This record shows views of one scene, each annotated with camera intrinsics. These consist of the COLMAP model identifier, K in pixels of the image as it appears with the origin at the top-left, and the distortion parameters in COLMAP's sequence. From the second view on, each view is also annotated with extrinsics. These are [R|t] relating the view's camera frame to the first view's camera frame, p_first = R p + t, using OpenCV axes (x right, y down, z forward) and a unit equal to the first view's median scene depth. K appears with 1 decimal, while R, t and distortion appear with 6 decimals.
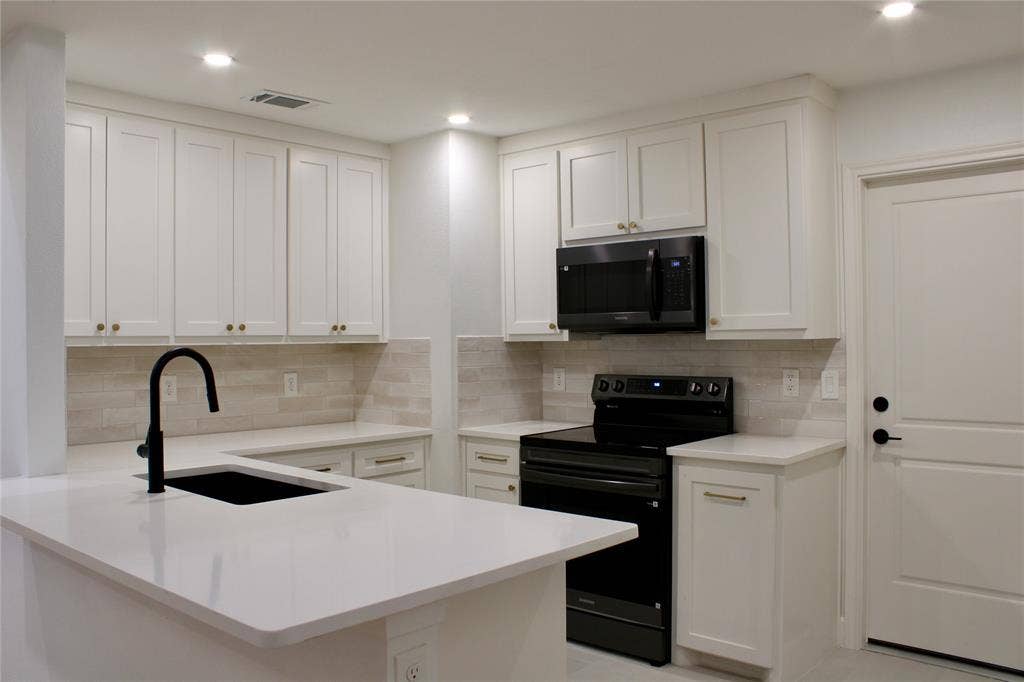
lens RADIAL K [[846.0, 0, 512.0], [0, 846.0, 341.0], [0, 0, 1]] dist [-0.174295, 0.161749]
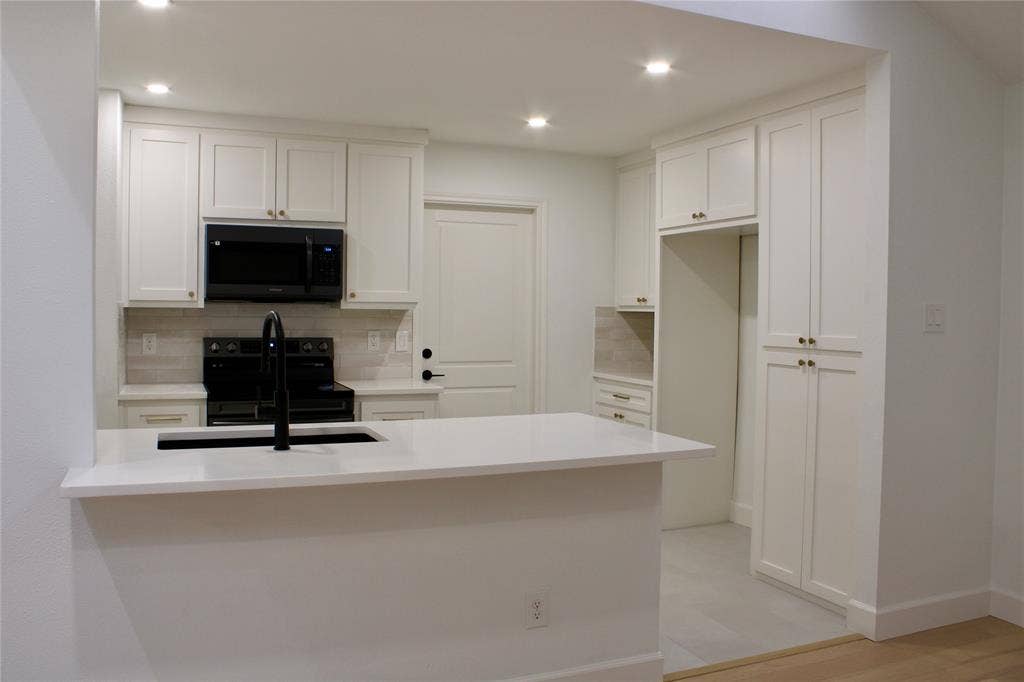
lens RADIAL K [[846.0, 0, 512.0], [0, 846.0, 341.0], [0, 0, 1]] dist [-0.174295, 0.161749]
pose [[0.429701, -0.018913, 0.902773, -0.794187], [-0.014600, 0.999504, 0.027889, 0.007859], [-0.902853, -0.025164, 0.429212, 0.177968]]
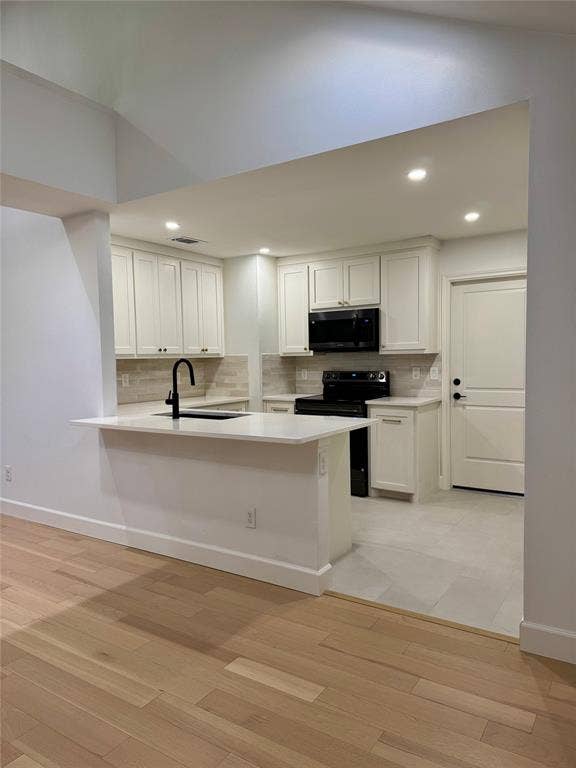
lens RADIAL K [[535.7, 0, 288.0], [0, 535.7, 384.0], [0, 0, 1]] dist [0.141335, -0.215757]
pose [[0.989537, -0.014424, 0.143557, -0.209610], [0.007344, 0.998736, 0.049726, 0.004015], [-0.144093, -0.048152, 0.988392, -0.382035]]
